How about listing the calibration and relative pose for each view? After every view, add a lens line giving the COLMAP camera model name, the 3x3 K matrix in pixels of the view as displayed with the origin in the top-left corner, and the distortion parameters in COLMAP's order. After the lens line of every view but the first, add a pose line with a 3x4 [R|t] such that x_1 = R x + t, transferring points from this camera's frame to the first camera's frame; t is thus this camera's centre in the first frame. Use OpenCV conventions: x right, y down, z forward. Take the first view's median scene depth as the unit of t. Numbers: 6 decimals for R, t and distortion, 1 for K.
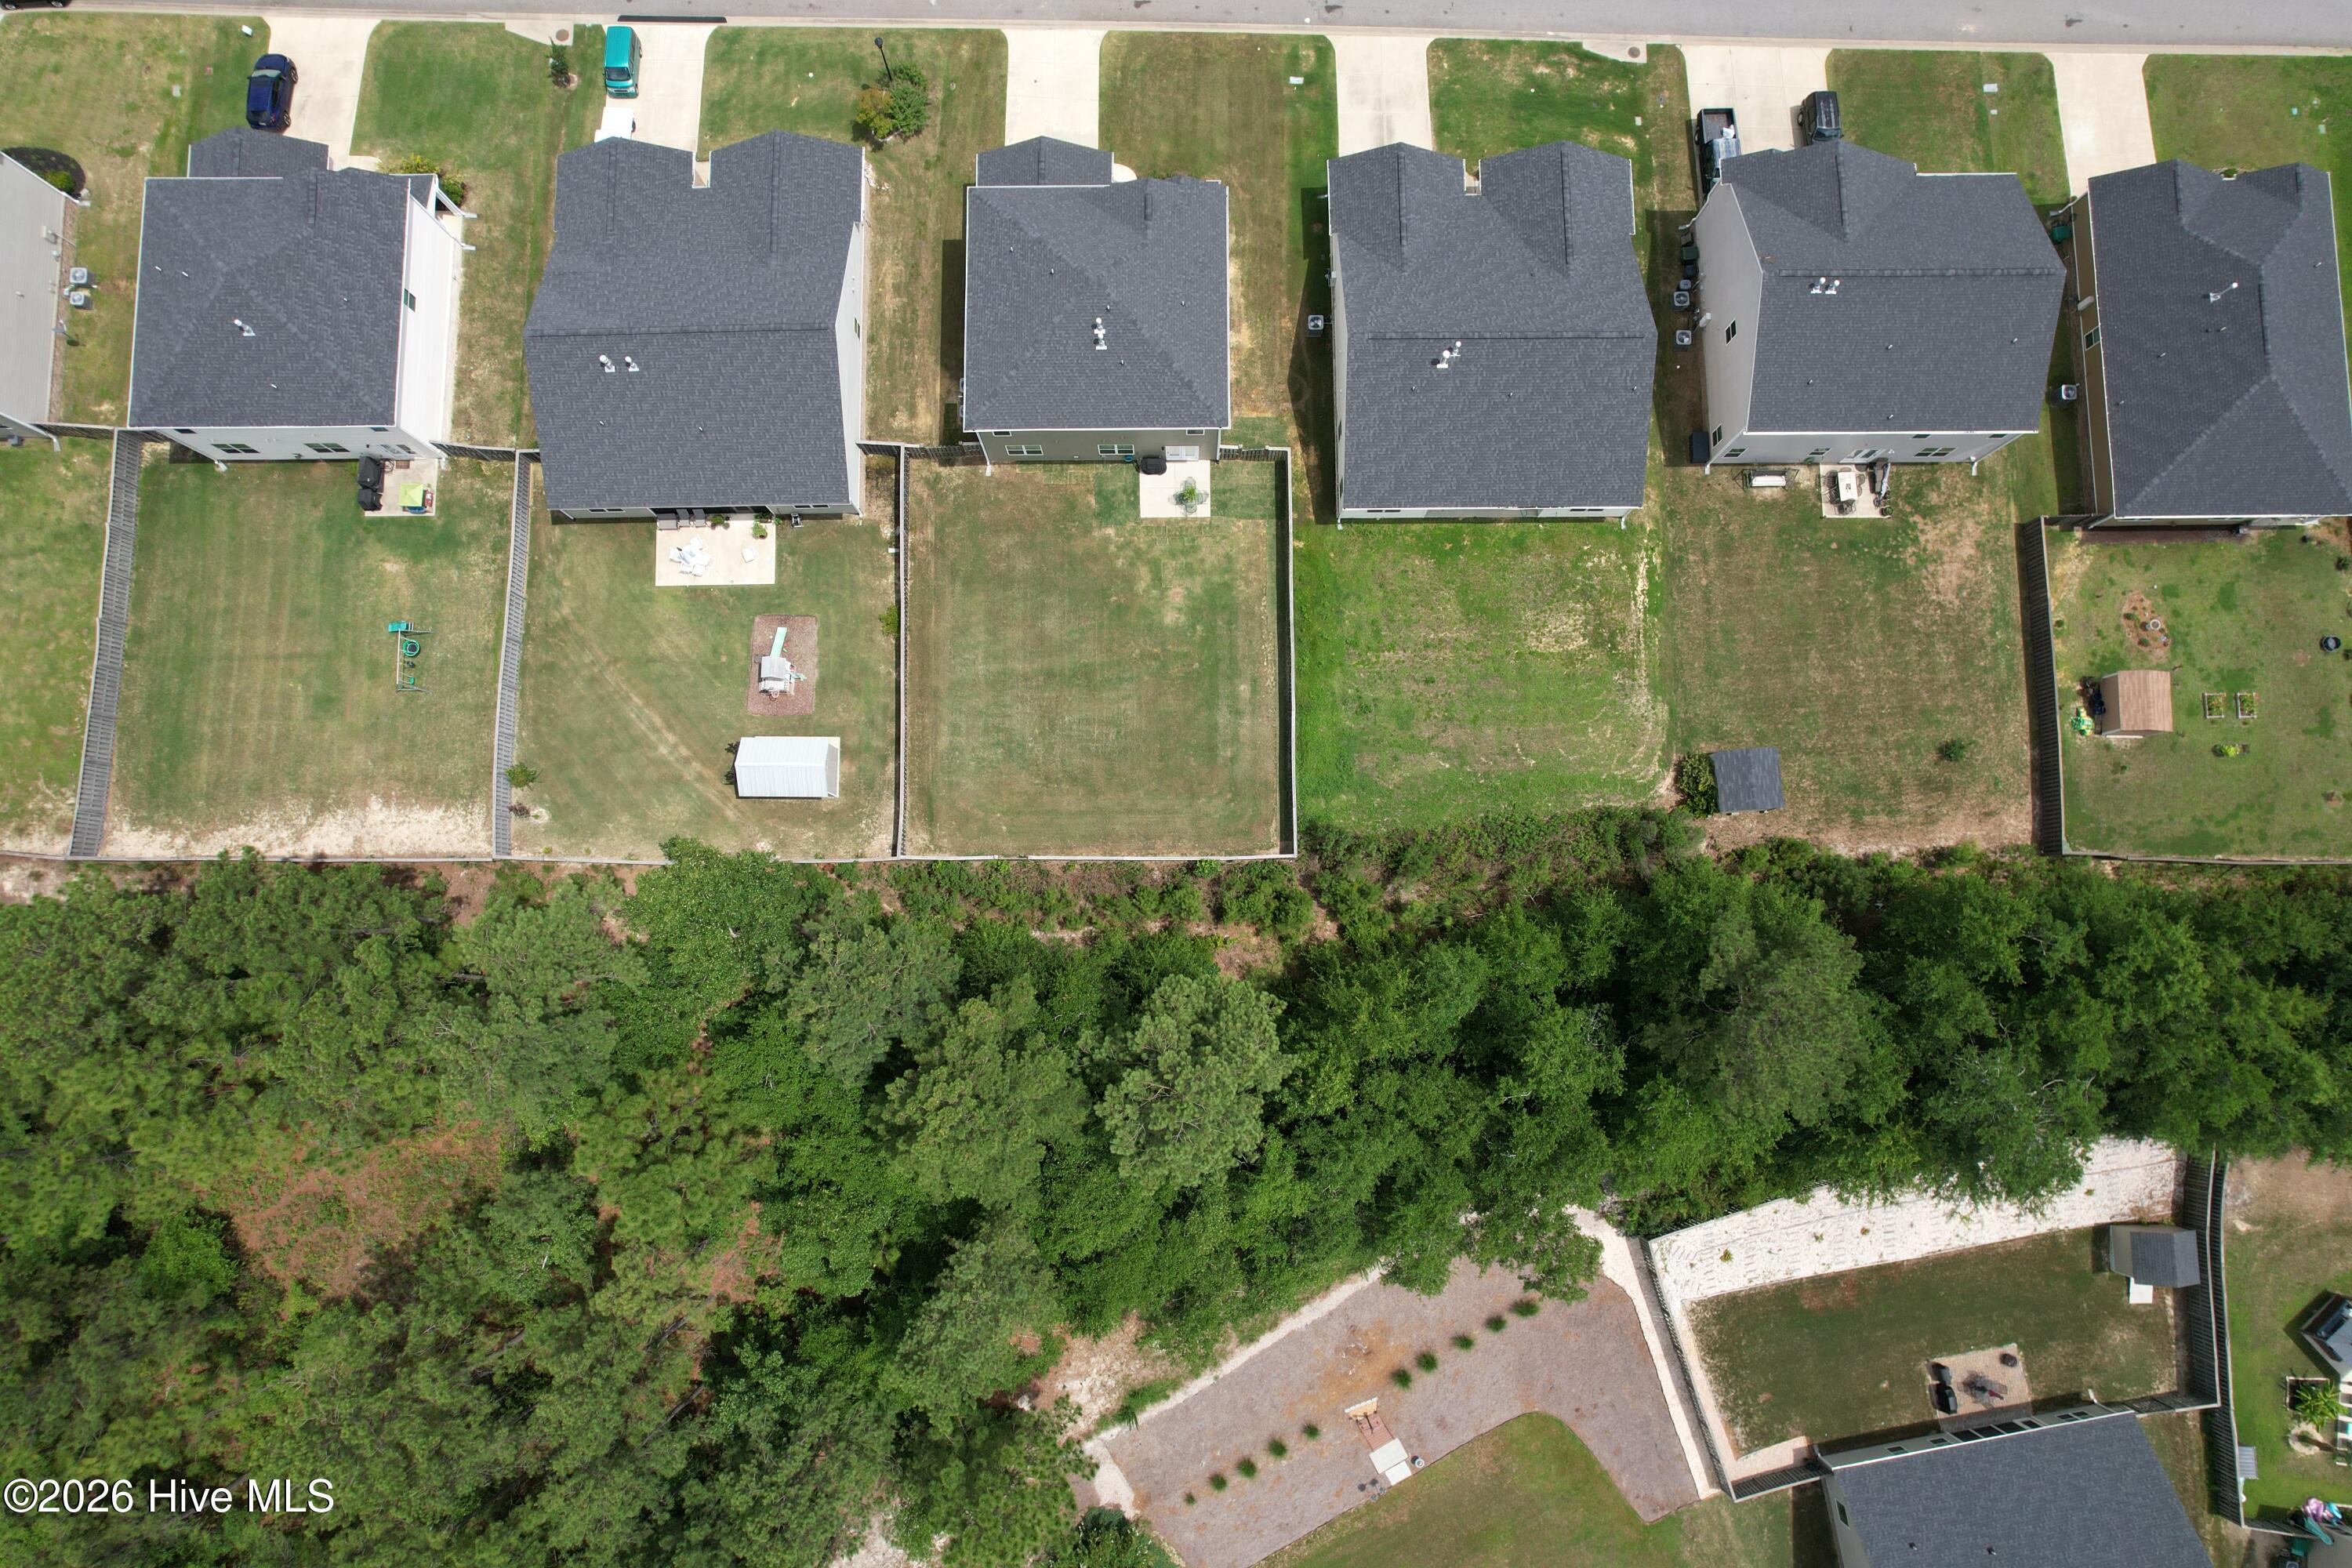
lens RADIAL K [[1507.4, 0, 1182.2], [0, 1507.4, 794.5], [0, 0, 1]] dist [-0.082979, 0.076946]
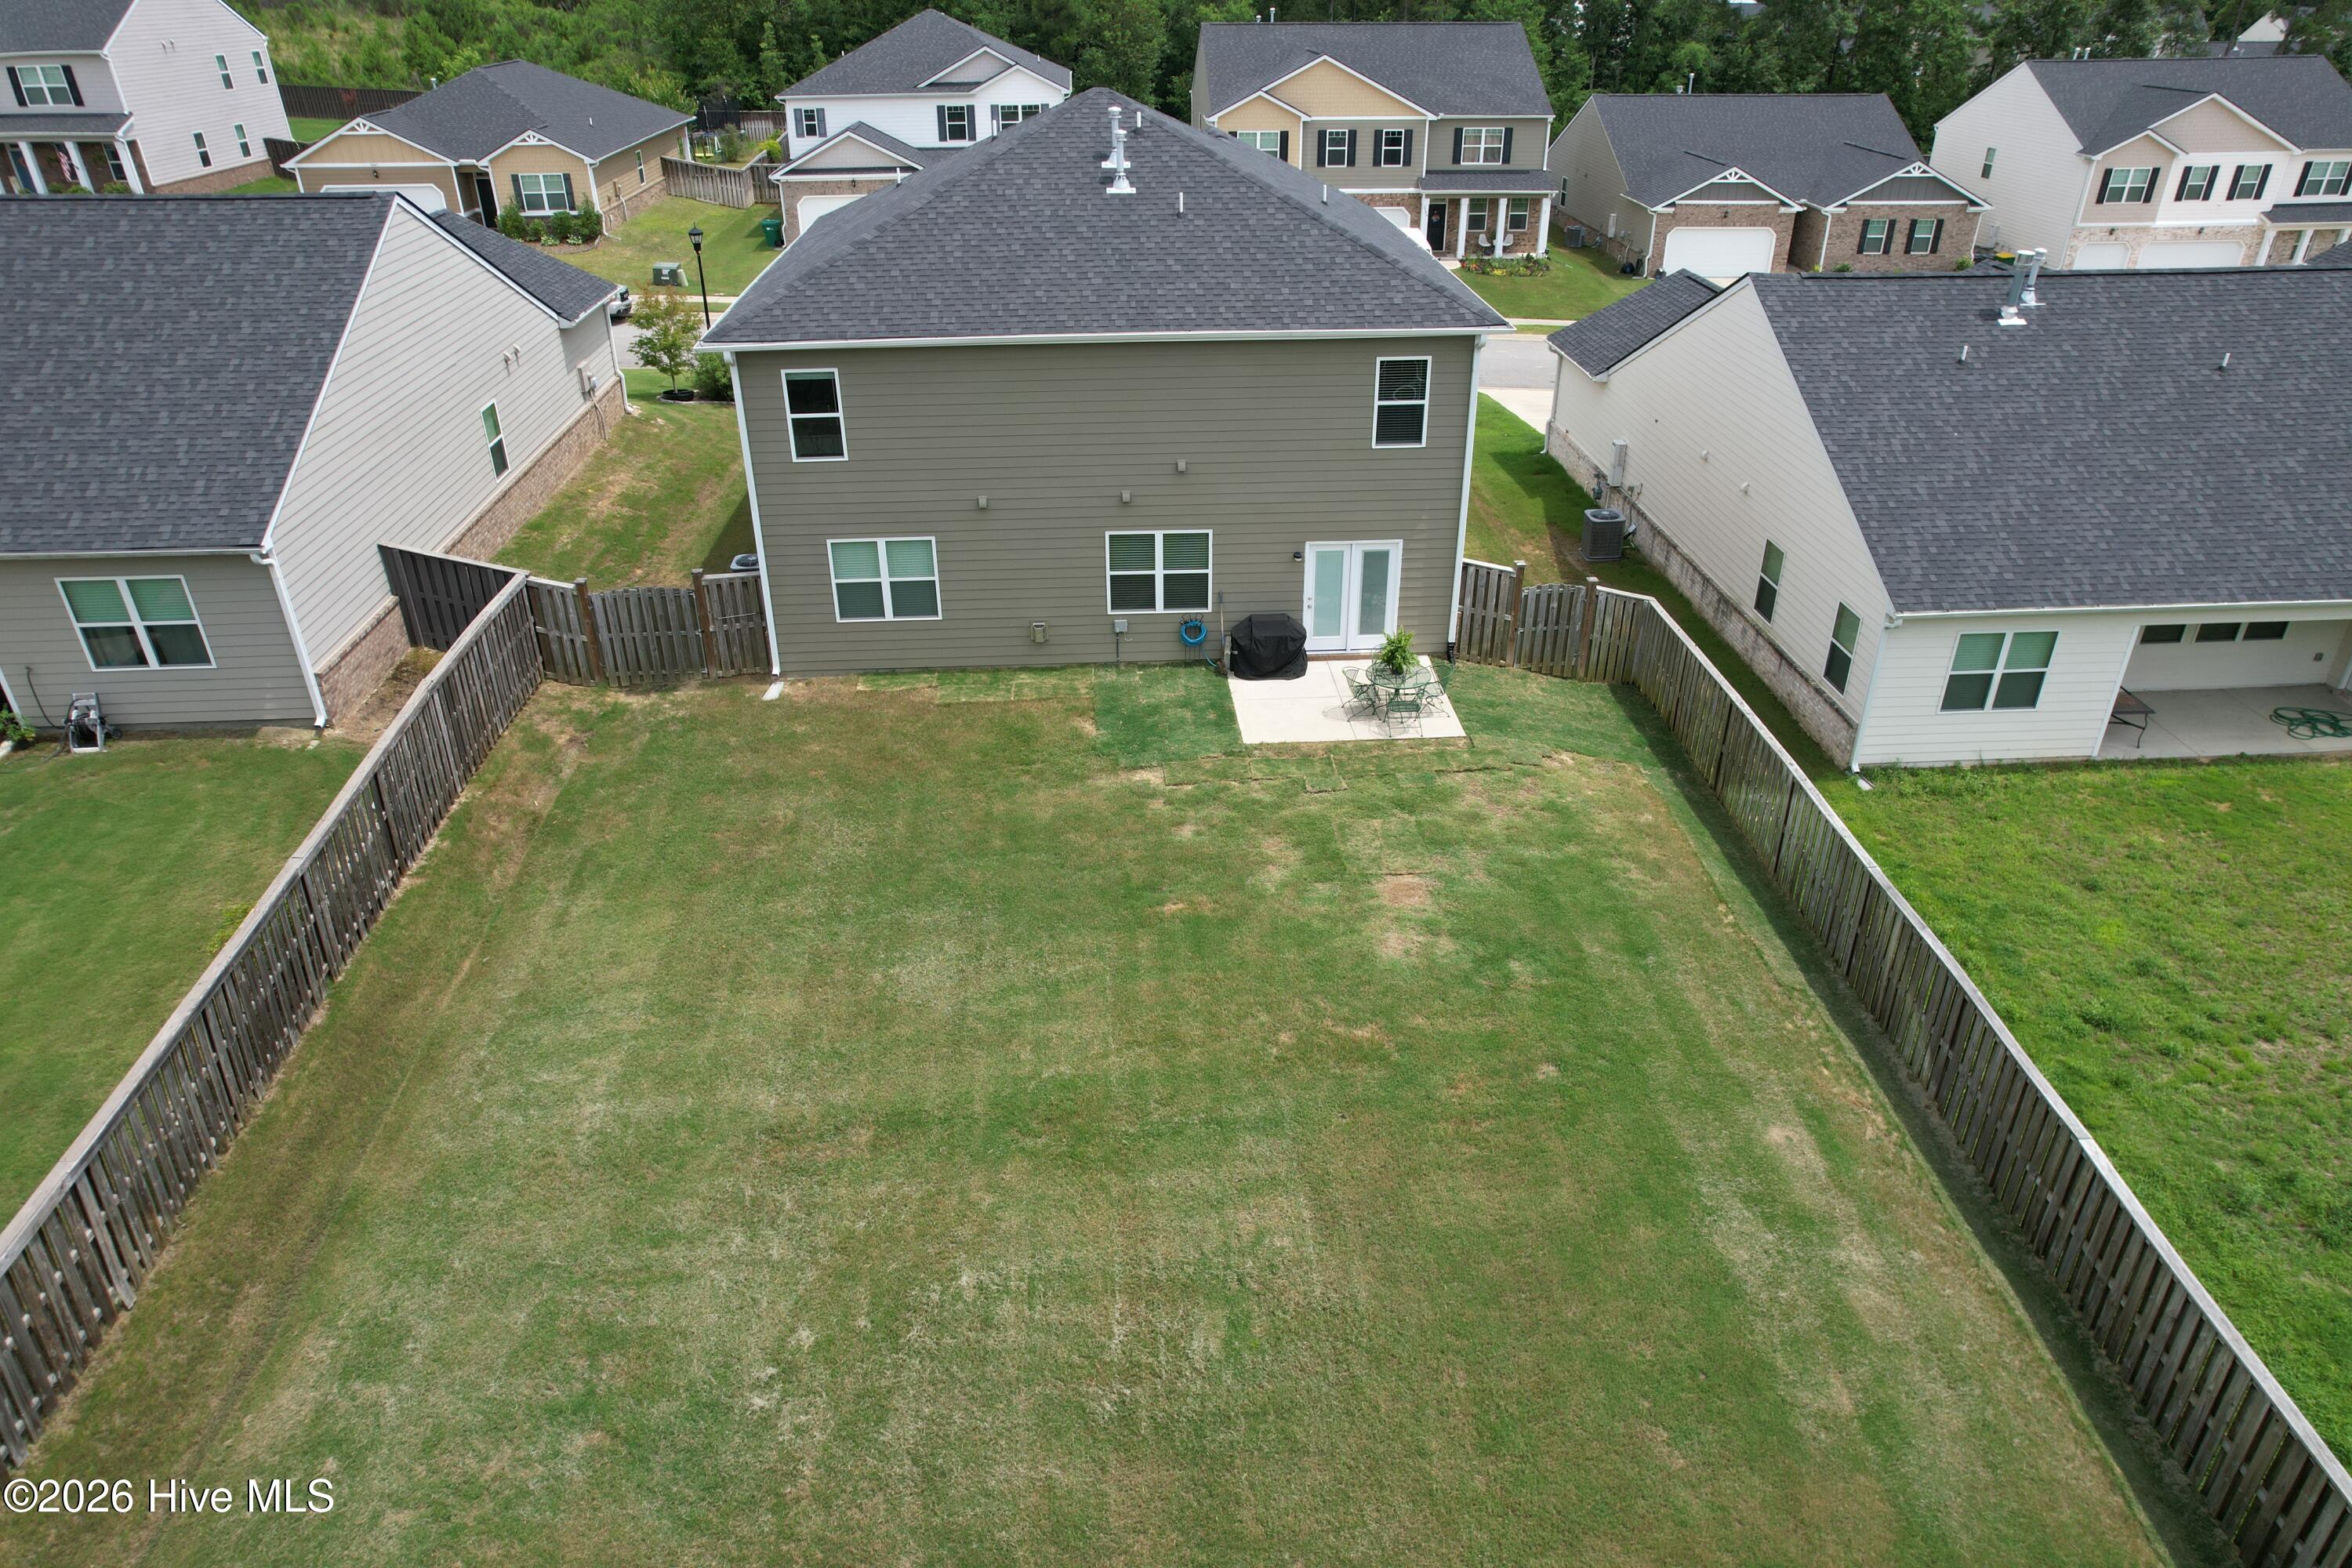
lens RADIAL K [[1507.4, 0, 1184.9], [0, 1507.4, 790.7], [0, 0, 1]] dist [-0.082979, 0.076946]
pose [[0.998186, -0.028089, 0.053251, -0.056440], [0.059631, 0.583119, -0.810195, 0.070866], [-0.008294, 0.811901, 0.583736, 0.822955]]
